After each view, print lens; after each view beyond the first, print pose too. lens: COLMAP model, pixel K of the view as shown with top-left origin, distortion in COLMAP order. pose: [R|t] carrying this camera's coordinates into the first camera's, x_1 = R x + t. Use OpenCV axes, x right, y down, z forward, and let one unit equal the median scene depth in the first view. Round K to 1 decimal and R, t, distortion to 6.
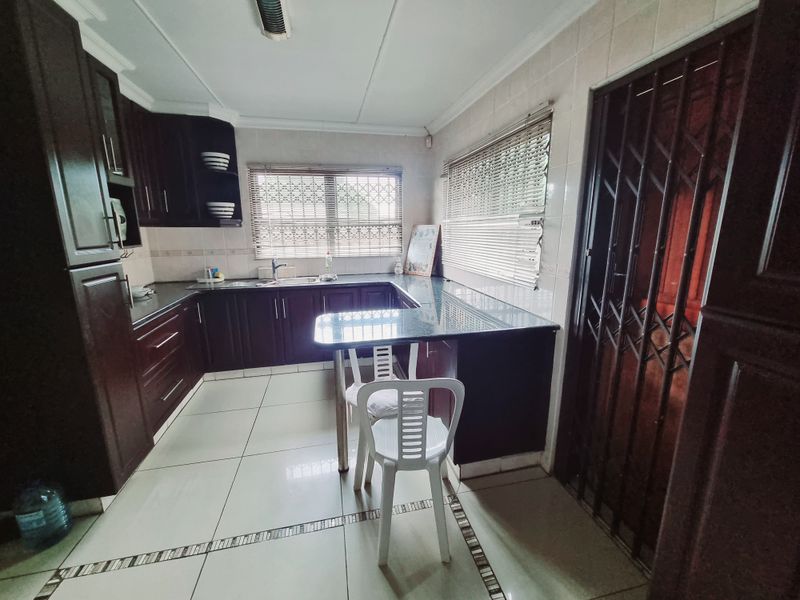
lens RADIAL K [[333.6, 0, 401.2], [0, 333.6, 295.8], [0, 0, 1]] dist [-0.001068, -0.000010]
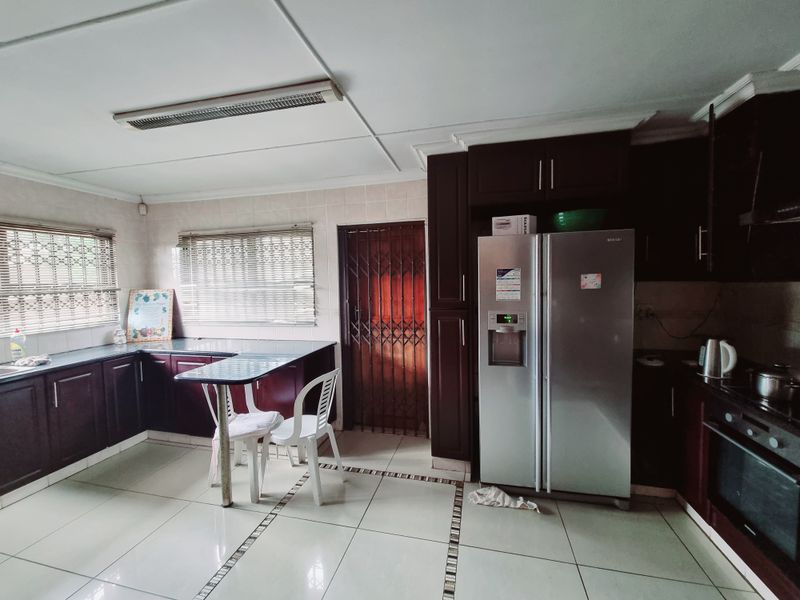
lens RADIAL K [[327.8, 0, 400.0], [0, 327.8, 300.0], [0, 0, 1]] dist [-0.001770, -0.000172]
pose [[0.445063, -0.055597, 0.893772, -0.802349], [0.196034, 0.979912, -0.036662, -0.002524], [-0.873779, 0.191526, 0.447021, -0.128073]]
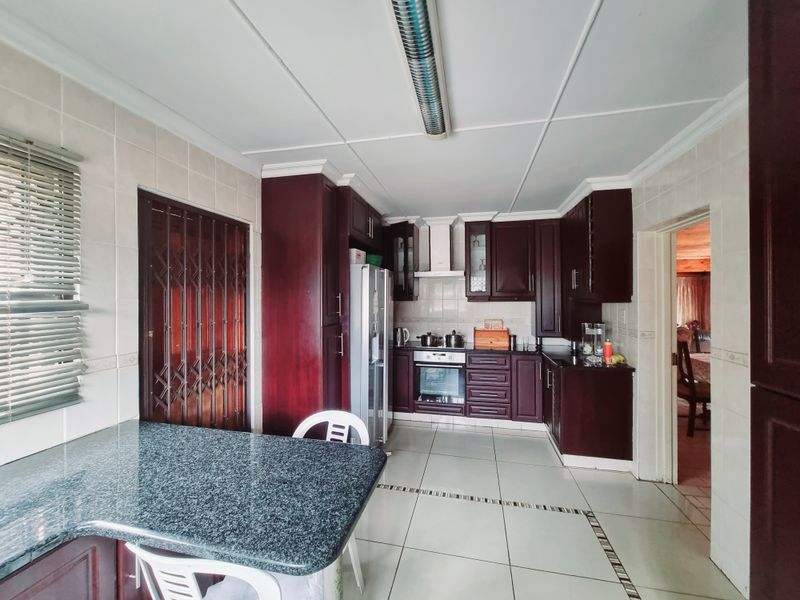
lens RADIAL K [[327.8, 0, 400.0], [0, 327.8, 300.0], [0, 0, 1]] dist [-0.001770, -0.000172]
pose [[-0.899944, 0.005082, 0.435975, -0.461486], [0.093968, 0.978693, 0.182562, -0.265502], [-0.425758, 0.205264, -0.881247, 1.165927]]
